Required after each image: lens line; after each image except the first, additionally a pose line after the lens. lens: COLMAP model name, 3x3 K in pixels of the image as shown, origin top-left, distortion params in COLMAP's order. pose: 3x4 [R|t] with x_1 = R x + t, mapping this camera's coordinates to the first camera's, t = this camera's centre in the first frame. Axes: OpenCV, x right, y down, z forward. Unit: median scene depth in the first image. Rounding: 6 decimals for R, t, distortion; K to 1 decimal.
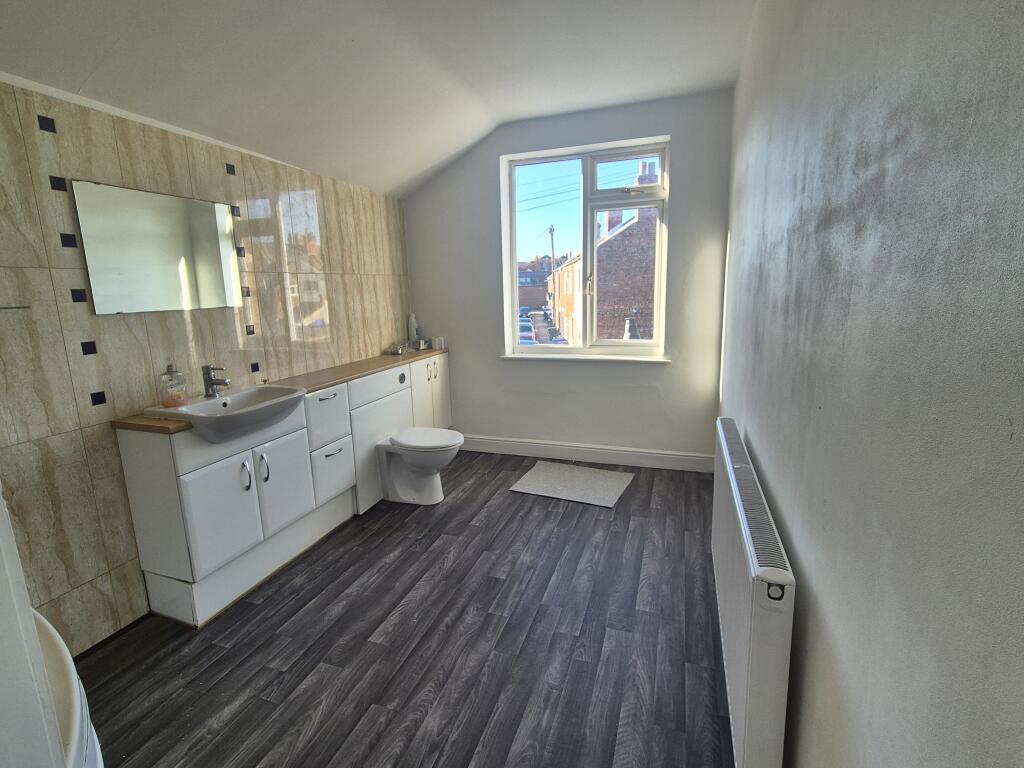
lens RADIAL K [[488.2, 0, 512.0], [0, 488.2, 384.0], [0, 0, 1]] dist [0.011559, 0.000023]
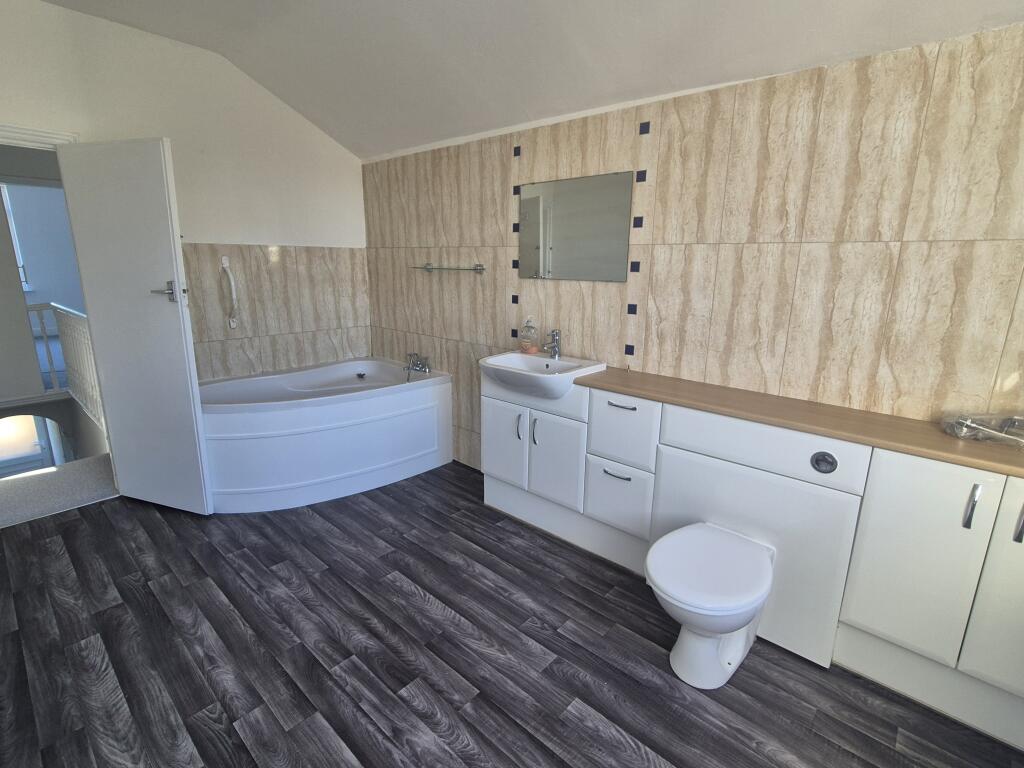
lens RADIAL K [[493.2, 0, 512.0], [0, 493.2, 384.0], [0, 0, 1]] dist [-0.001485, 0.001254]
pose [[-0.393297, 0.237927, -0.888093, 0.439231], [-0.189280, 0.924291, 0.331449, -0.266750], [0.899717, 0.298456, -0.318486, 1.244730]]
